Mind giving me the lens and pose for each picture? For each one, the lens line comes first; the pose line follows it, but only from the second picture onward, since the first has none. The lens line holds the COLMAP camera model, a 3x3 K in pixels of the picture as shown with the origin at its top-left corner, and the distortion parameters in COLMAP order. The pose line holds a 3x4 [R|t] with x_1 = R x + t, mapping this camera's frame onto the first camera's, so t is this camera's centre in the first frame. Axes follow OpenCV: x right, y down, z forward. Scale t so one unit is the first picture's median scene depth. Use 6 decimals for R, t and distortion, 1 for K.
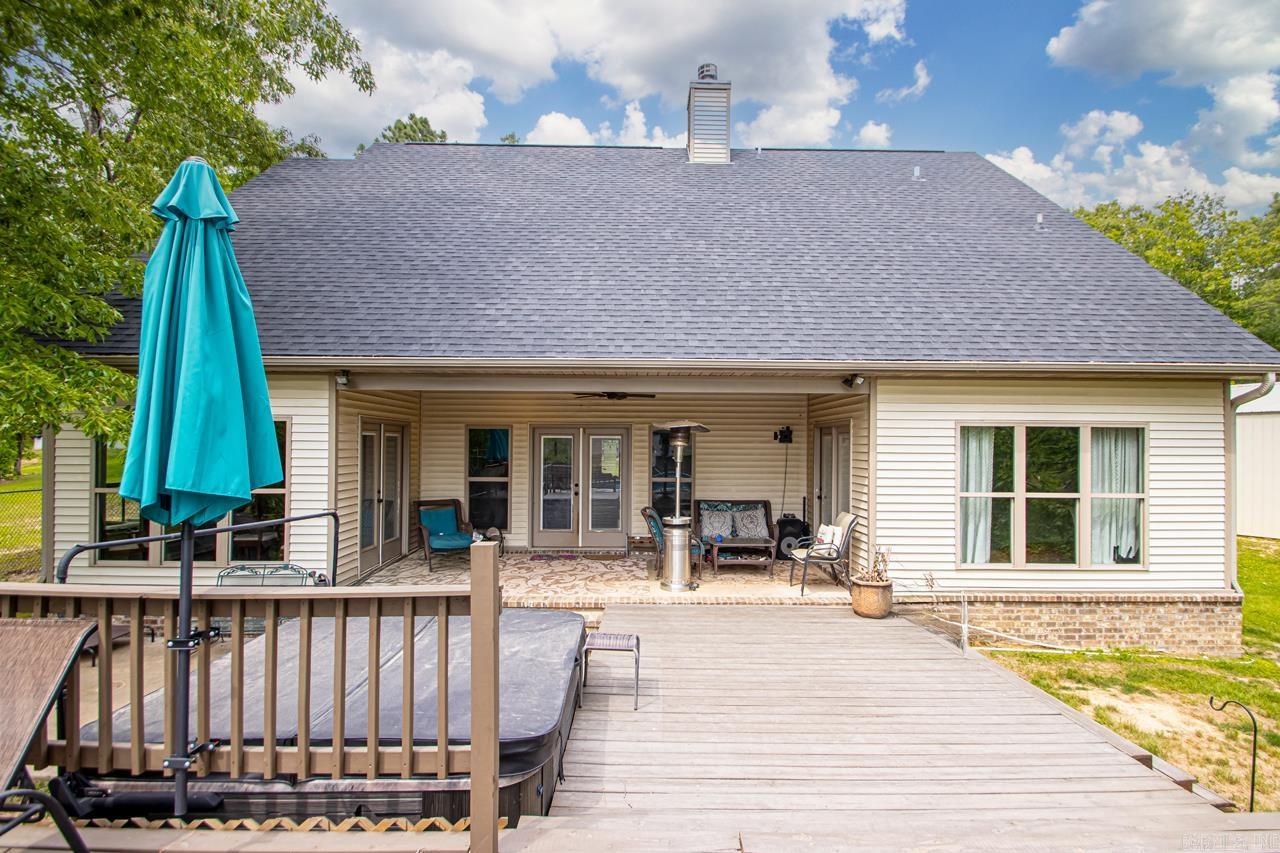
lens RADIAL K [[628.6, 0, 657.0], [0, 628.6, 441.0], [0, 0, 1]] dist [-0.016455, -0.003099]
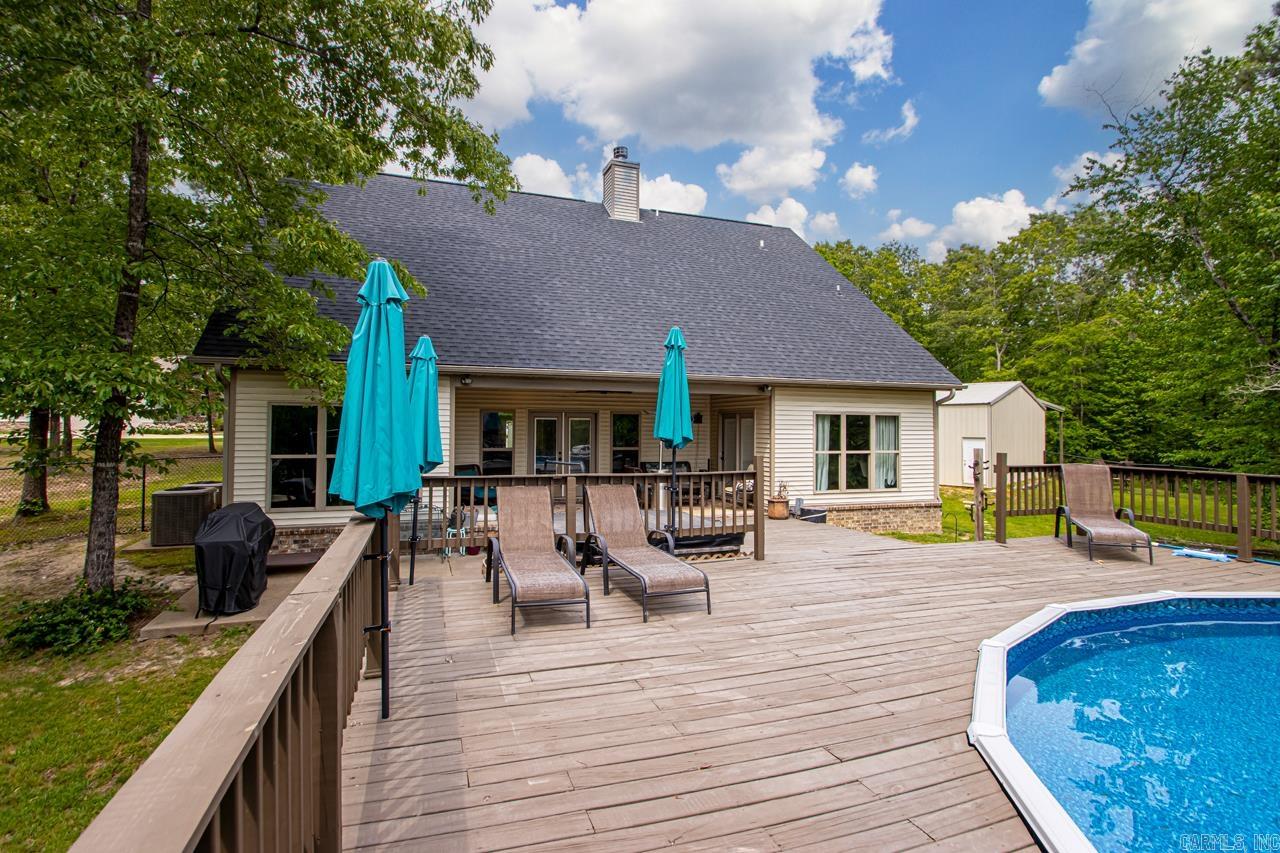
lens RADIAL K [[605.2, 0, 655.6], [0, 605.2, 409.9], [0, 0, 1]] dist [-0.010950, -0.002774]
pose [[0.943090, 0.009960, 0.332388, -0.527747], [-0.003589, 0.999798, -0.019778, -0.000092], [-0.332518, 0.017459, 0.942935, -0.491121]]
